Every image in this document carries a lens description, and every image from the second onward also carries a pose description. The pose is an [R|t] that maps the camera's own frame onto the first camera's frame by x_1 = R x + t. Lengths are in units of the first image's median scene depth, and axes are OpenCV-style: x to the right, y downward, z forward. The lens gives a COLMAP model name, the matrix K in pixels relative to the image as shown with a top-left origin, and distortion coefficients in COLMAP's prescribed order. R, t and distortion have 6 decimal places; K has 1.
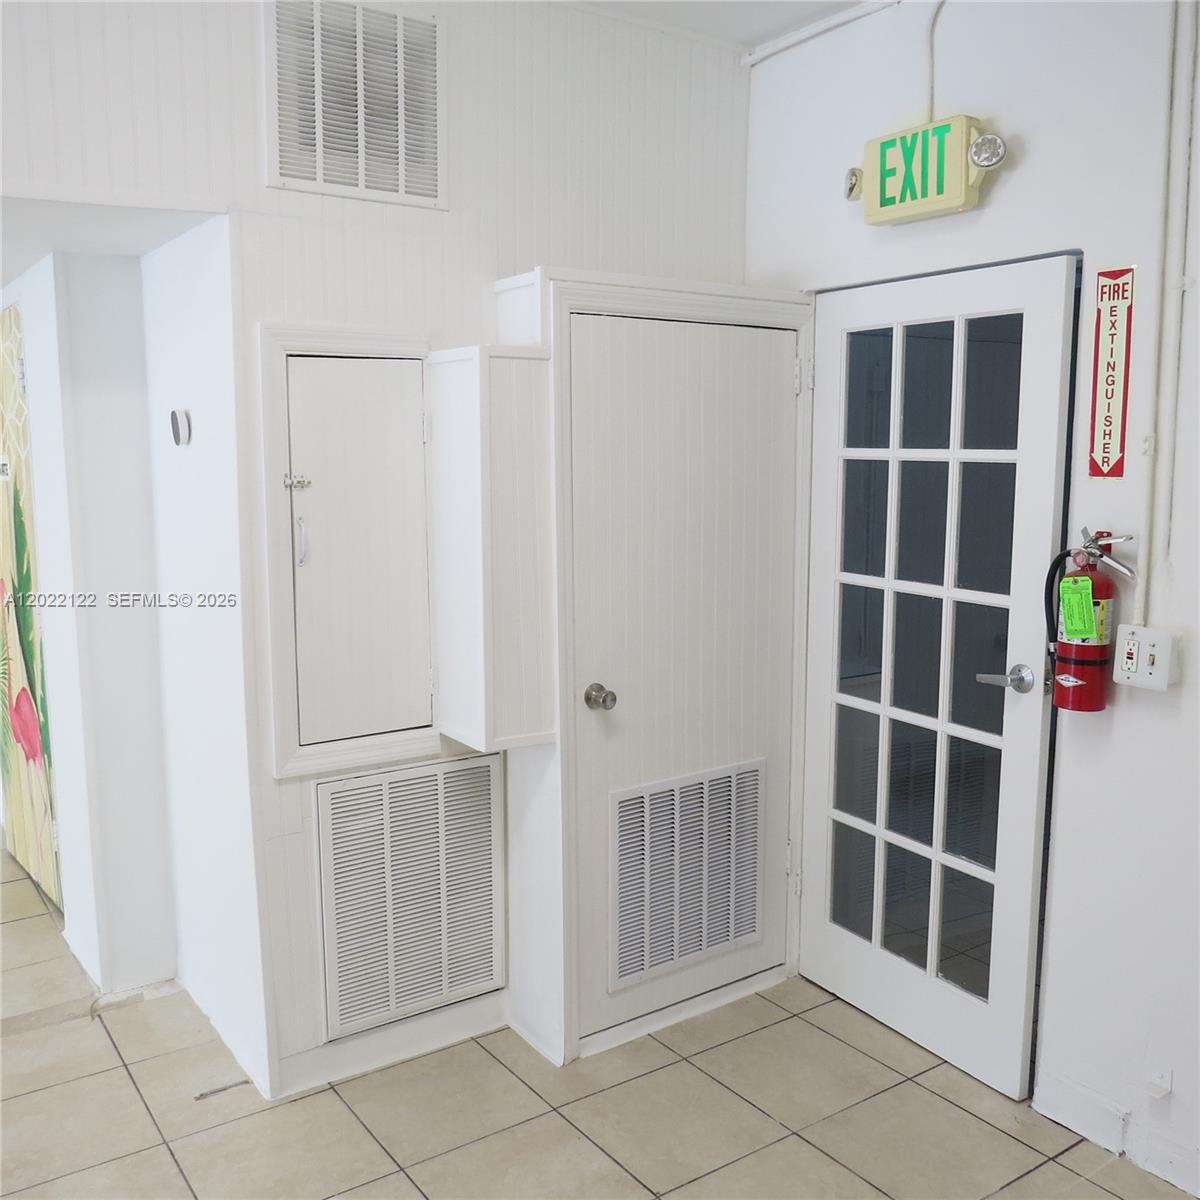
lens RADIAL K [[1143.7, 0, 600.0], [0, 1143.7, 600.0], [0, 0, 1]] dist [-0.018662, 0.004463]
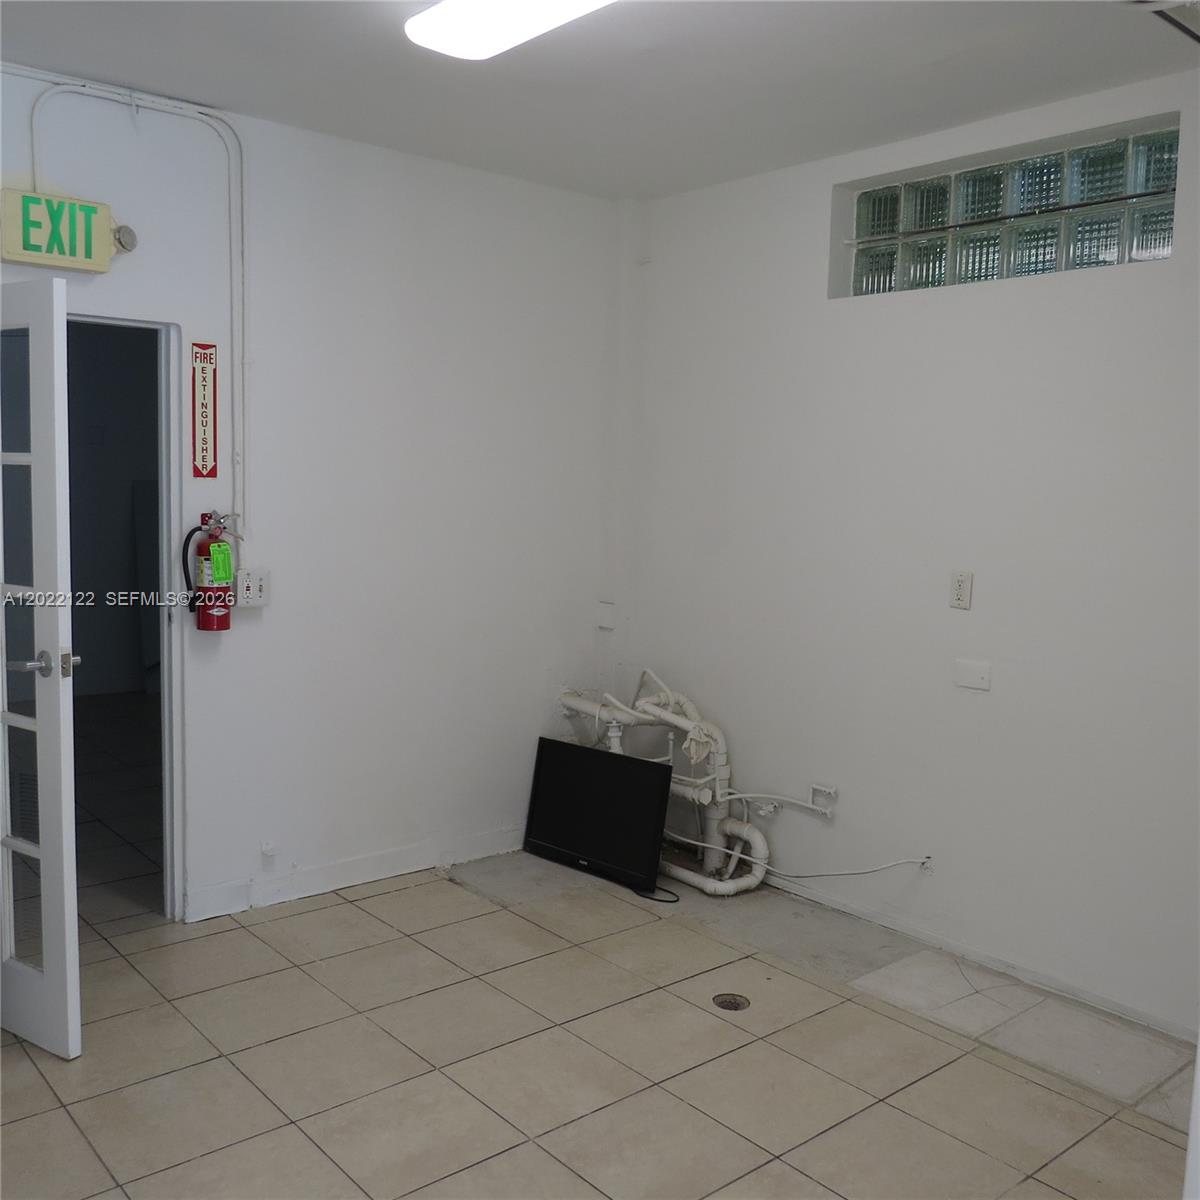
lens RADIAL K [[1143.7, 0, 600.0], [0, 1143.7, 600.0], [0, 0, 1]] dist [-0.018662, 0.004463]
pose [[-0.088282, -0.104247, 0.990626, -1.148609], [0.109192, 0.987502, 0.113649, -0.062368], [-0.990093, 0.118202, -0.075796, 0.615392]]
